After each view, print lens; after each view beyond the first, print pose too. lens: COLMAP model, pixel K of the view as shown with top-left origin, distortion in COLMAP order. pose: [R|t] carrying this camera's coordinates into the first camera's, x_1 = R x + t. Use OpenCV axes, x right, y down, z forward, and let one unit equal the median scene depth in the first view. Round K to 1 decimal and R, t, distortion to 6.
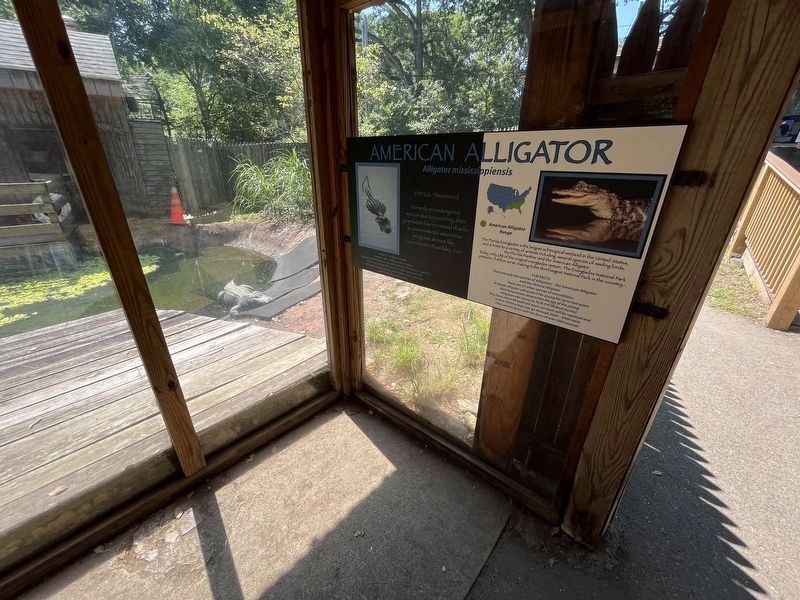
lens RADIAL K [[326.4, 0, 399.8], [0, 326.4, 304.4], [0, 0, 1]] dist [-0.001554, -0.000168]
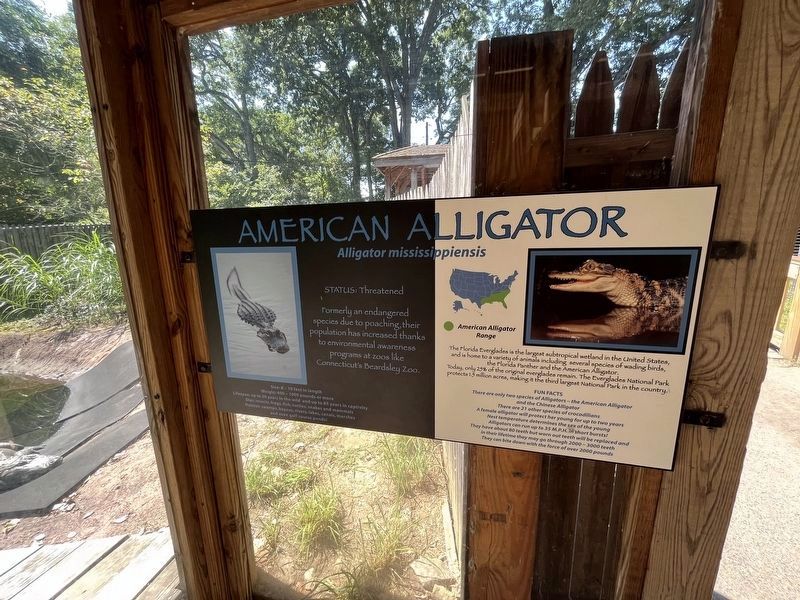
lens RADIAL K [[326.4, 0, 398.1], [0, 326.4, 301.3], [0, 0, 1]] dist [-0.001554, -0.000168]
pose [[0.901002, -0.117097, 0.417713, -0.094634], [0.205702, 0.963073, -0.173718, -0.177032], [-0.381946, 0.242444, 0.891817, 0.381041]]
